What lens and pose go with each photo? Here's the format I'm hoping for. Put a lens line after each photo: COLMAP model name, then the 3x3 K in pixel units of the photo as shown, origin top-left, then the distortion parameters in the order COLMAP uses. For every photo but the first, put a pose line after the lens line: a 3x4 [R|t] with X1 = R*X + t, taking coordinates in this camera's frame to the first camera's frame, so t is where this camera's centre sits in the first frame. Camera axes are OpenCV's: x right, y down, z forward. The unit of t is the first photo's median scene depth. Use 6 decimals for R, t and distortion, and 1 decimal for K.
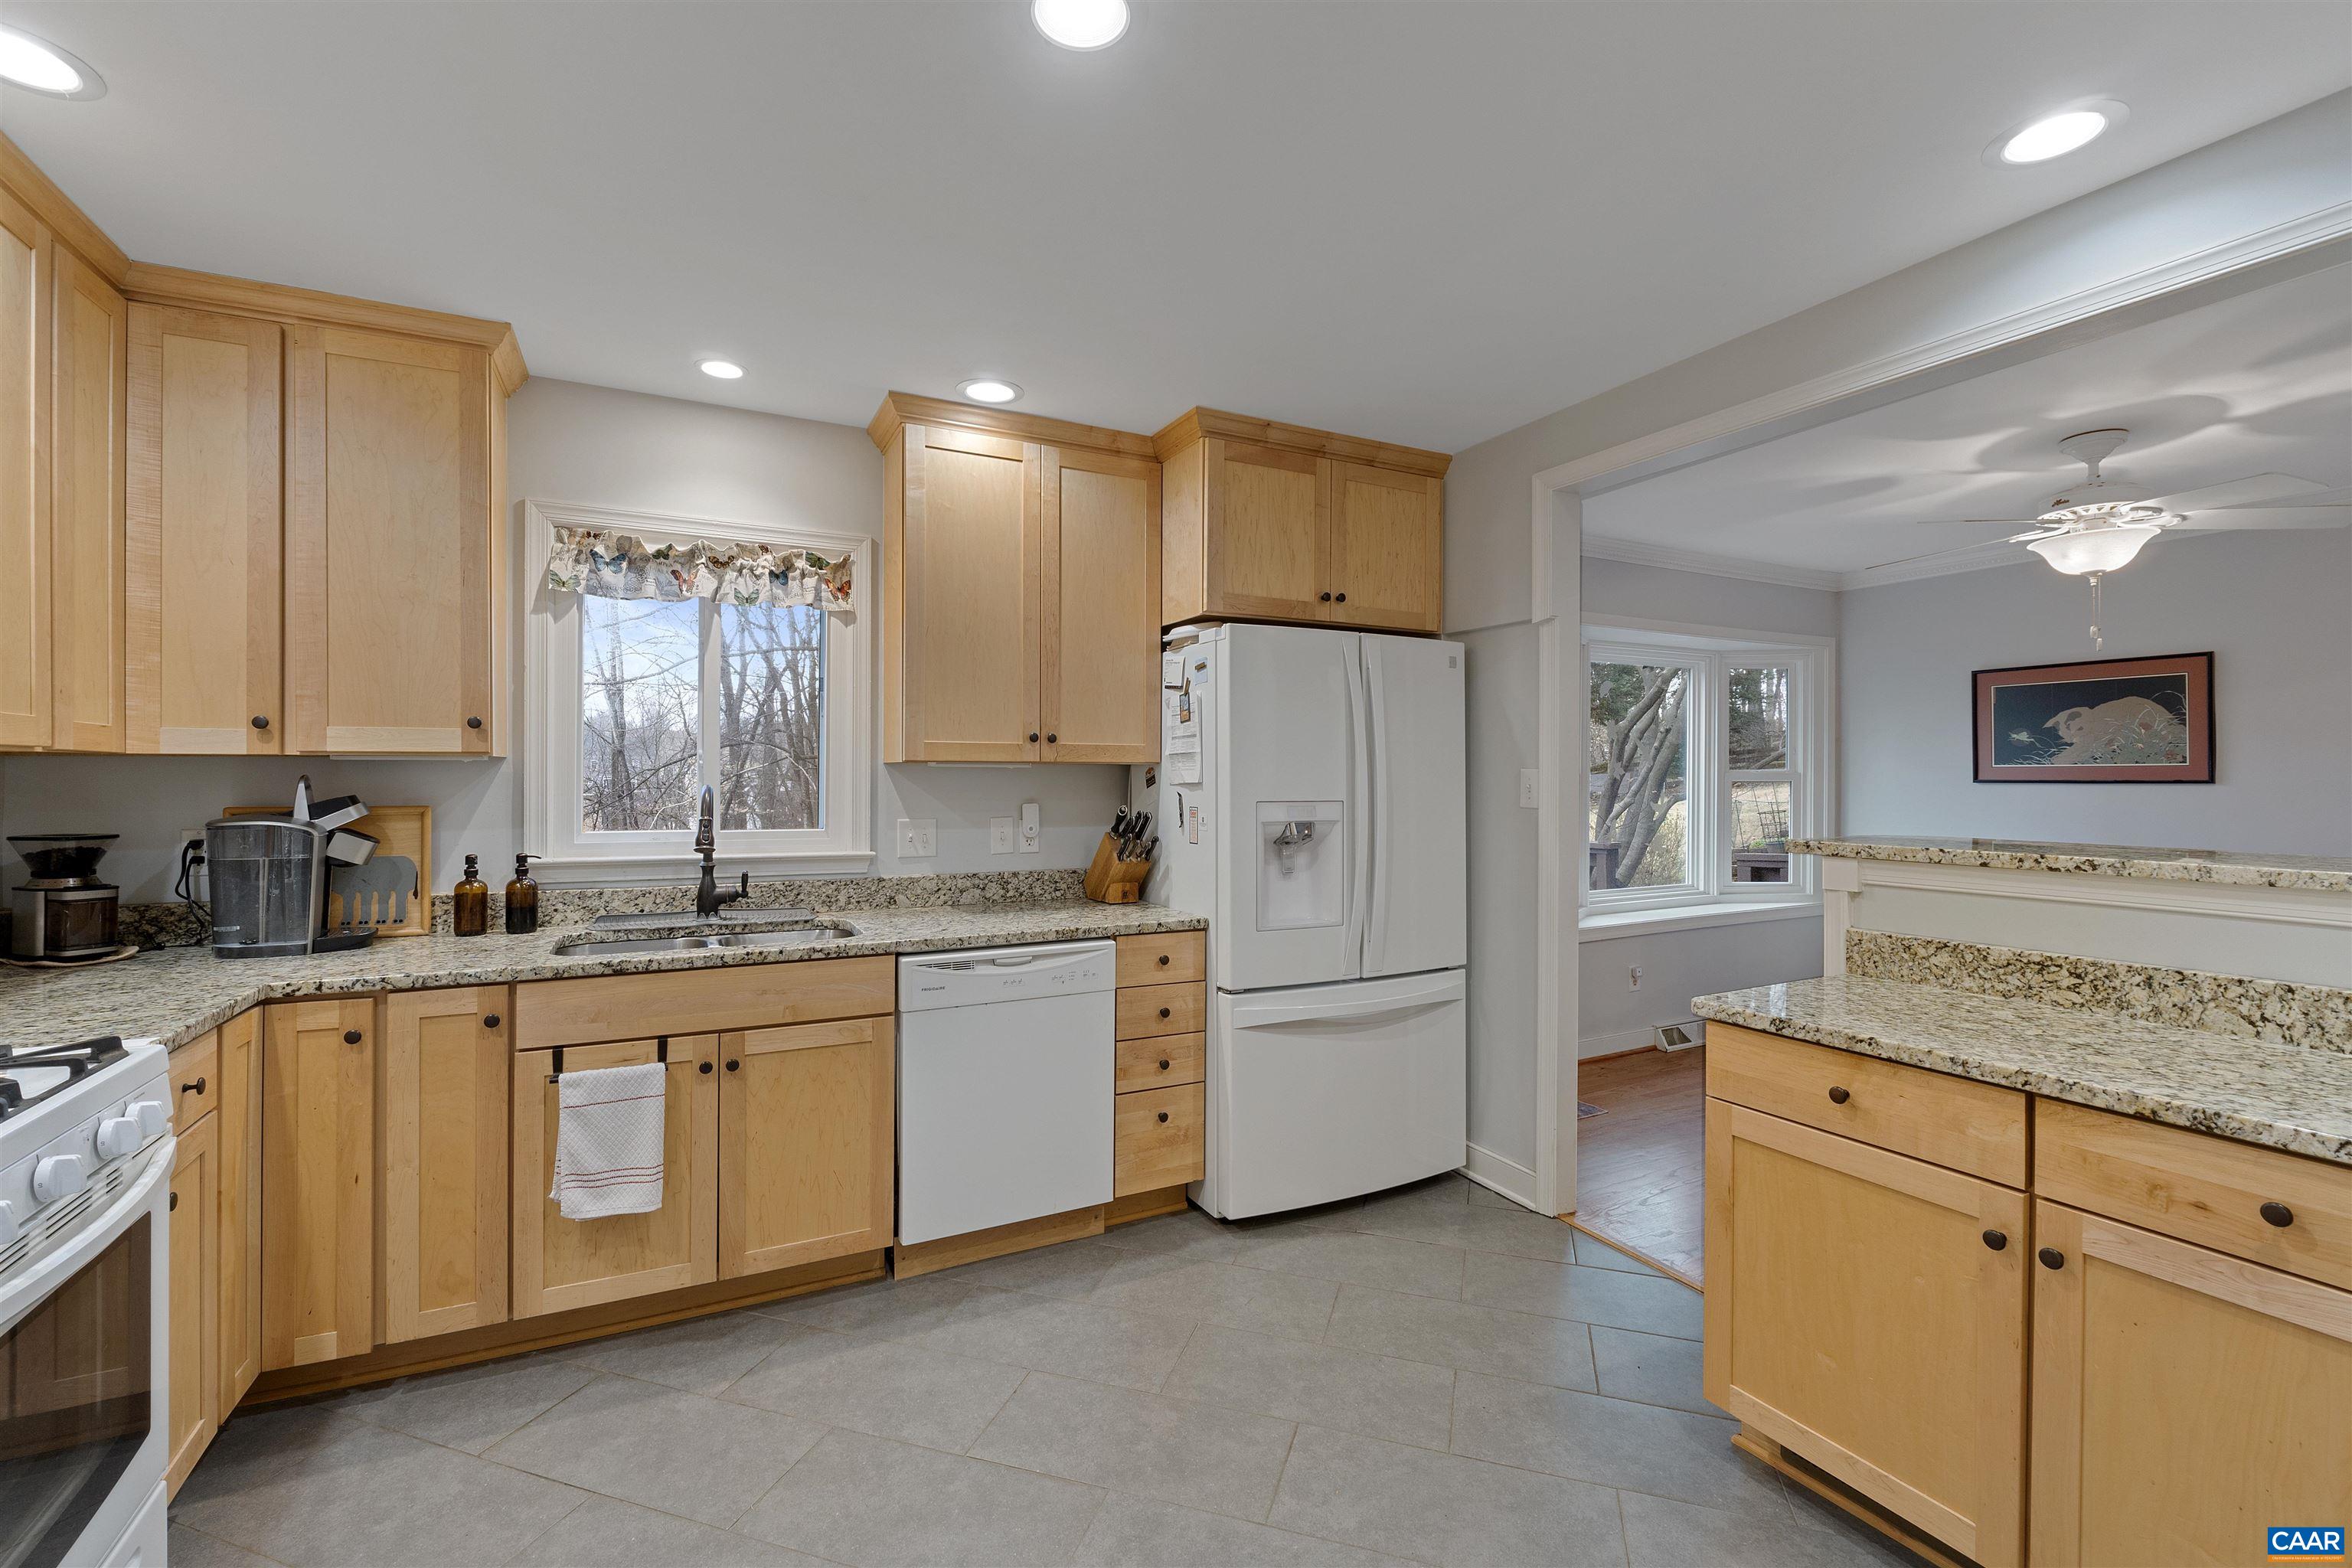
lens RADIAL K [[1002.1, 0, 1179.5], [0, 1002.1, 774.8], [0, 0, 1]] dist [-0.012341, 0.000286]
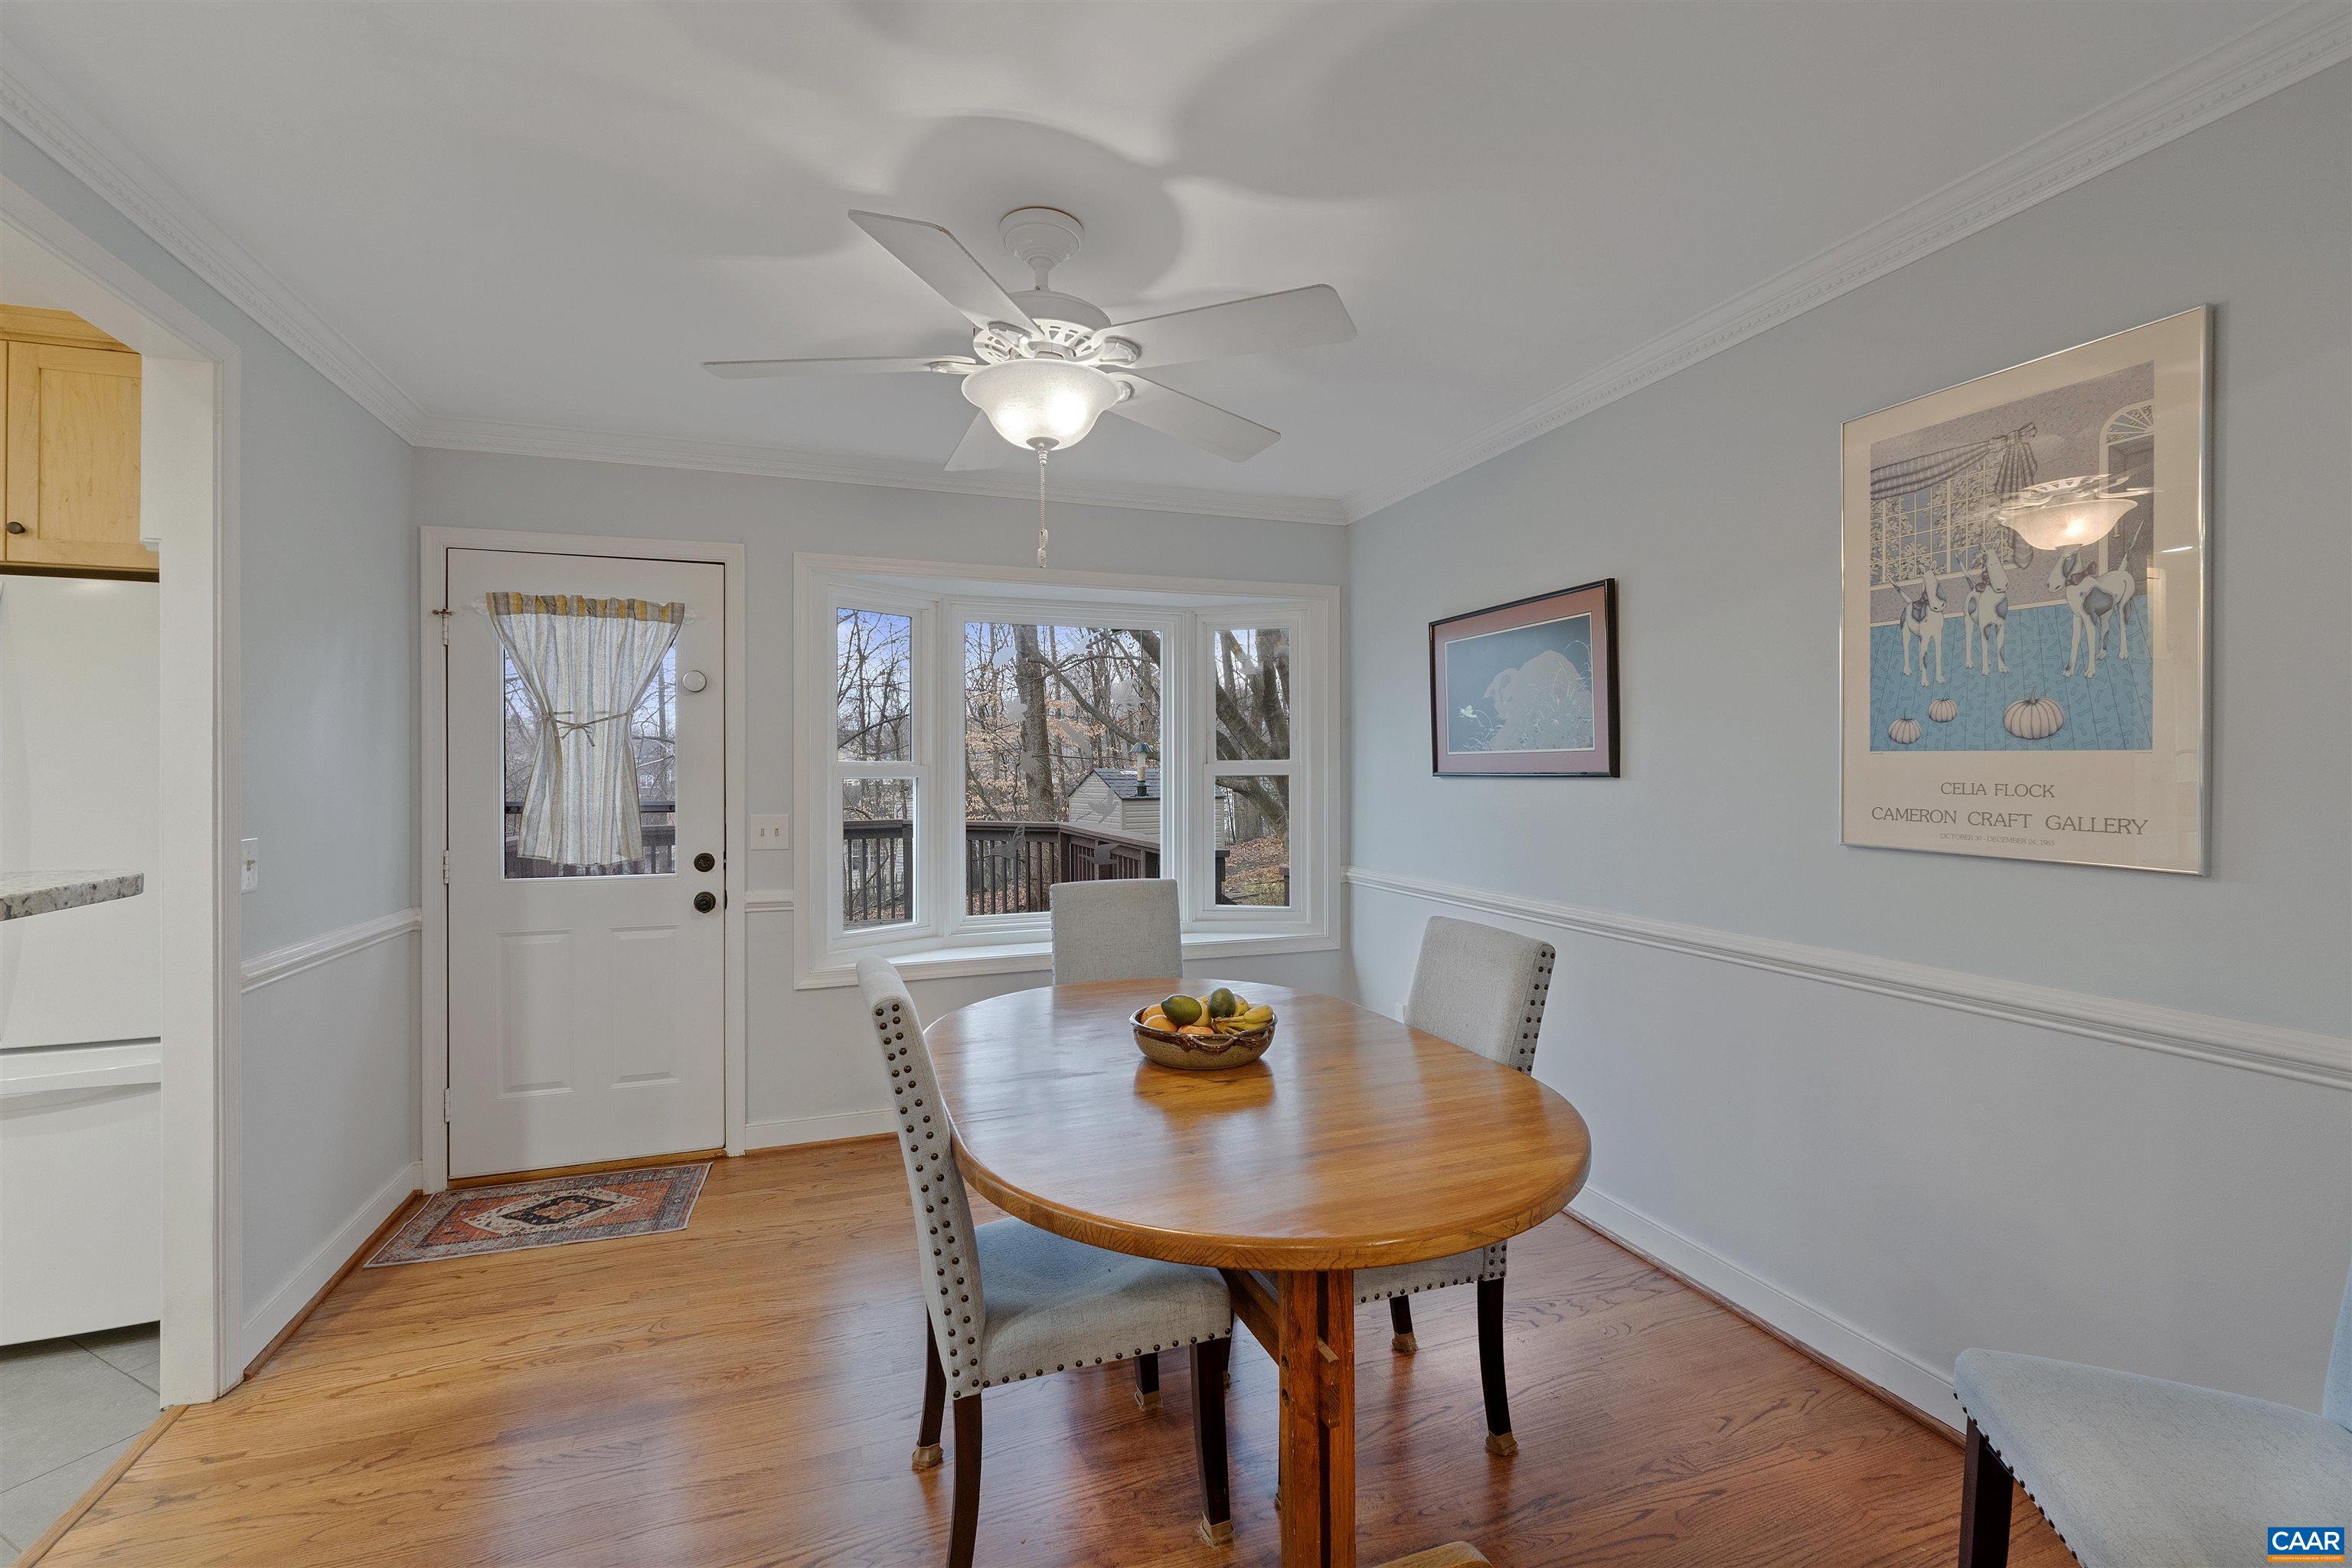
lens RADIAL K [[1002.1, 0, 1173.8], [0, 1002.1, 779.6], [0, 0, 1]] dist [-0.012341, 0.000286]
pose [[0.991381, -0.002176, -0.130990, 1.738303], [0.003576, 0.999939, 0.010456, 0.004146], [0.130959, -0.010834, 0.991329, 0.614119]]
